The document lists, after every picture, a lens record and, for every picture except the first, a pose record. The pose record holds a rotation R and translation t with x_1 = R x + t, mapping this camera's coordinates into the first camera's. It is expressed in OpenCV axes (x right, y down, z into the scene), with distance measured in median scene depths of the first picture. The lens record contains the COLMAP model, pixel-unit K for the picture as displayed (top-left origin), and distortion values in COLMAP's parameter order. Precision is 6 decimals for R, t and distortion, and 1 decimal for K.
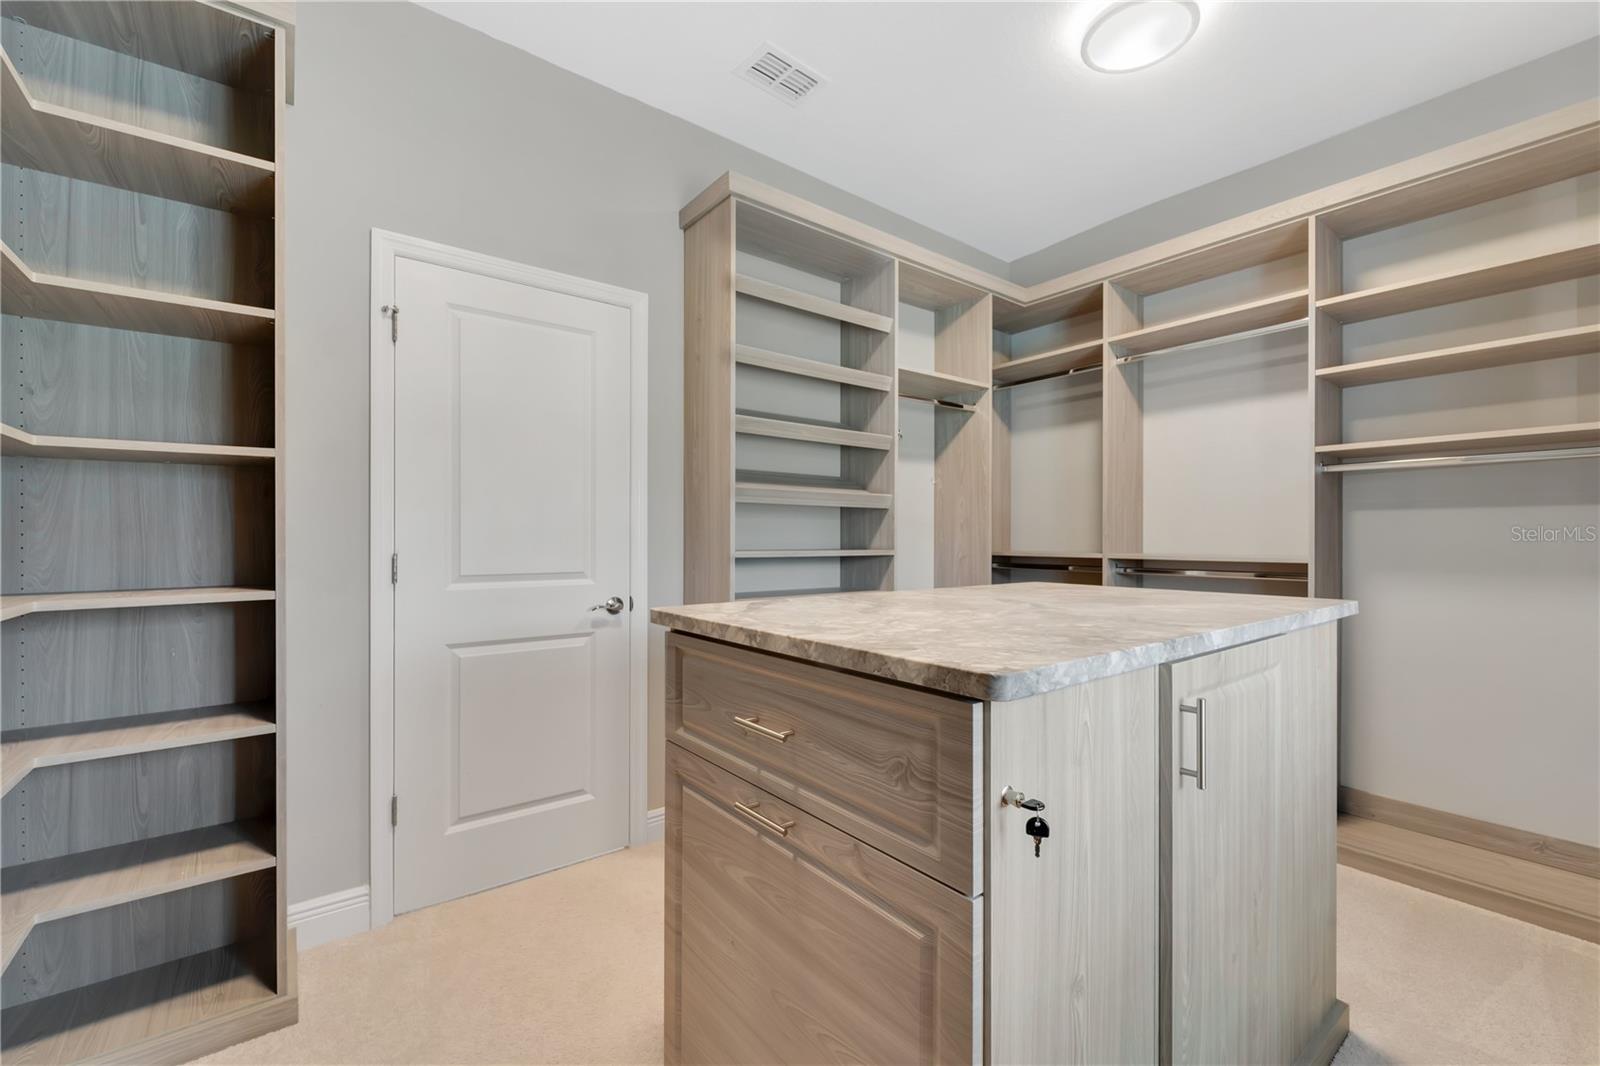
lens RADIAL K [[663.2, 0, 796.7], [0, 663.2, 538.2], [0, 0, 1]] dist [0.003798, -0.000200]
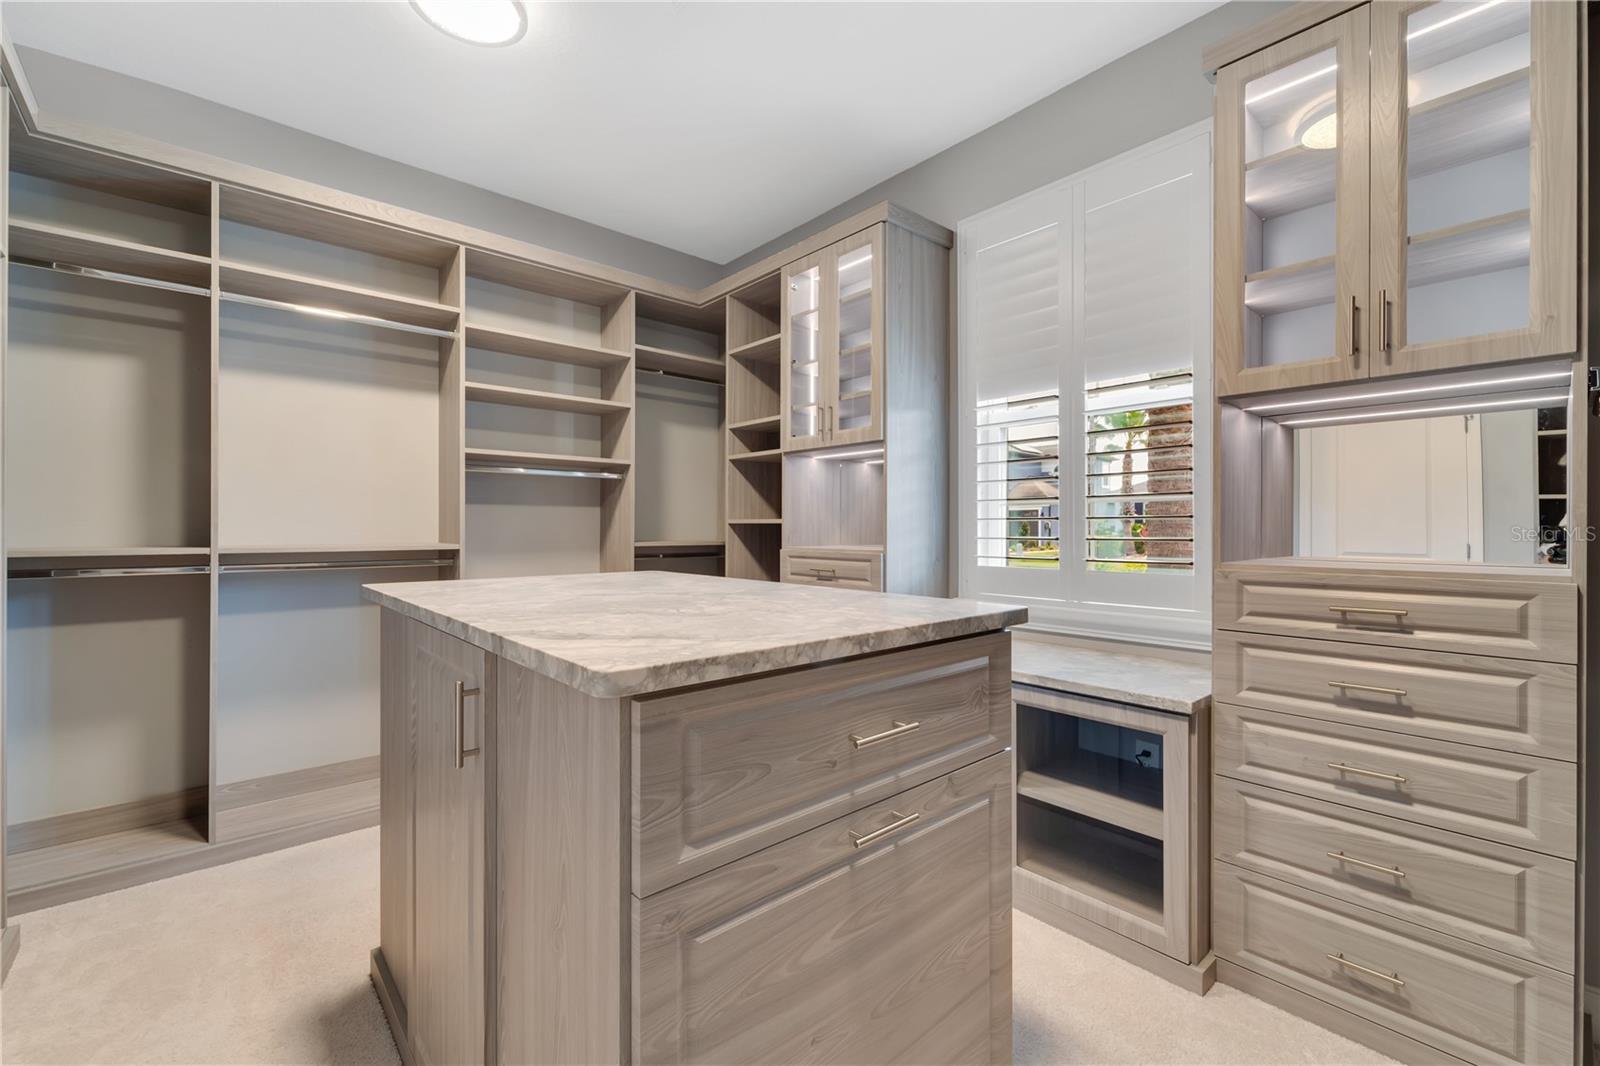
lens RADIAL K [[663.2, 0, 794.4], [0, 663.2, 534.3], [0, 0, 1]] dist [0.003798, -0.000200]
pose [[-0.057839, -0.013368, 0.998236, -0.934624], [-0.001542, 0.999910, 0.013301, -0.006320], [-0.998325, -0.000770, -0.057855, 1.134622]]
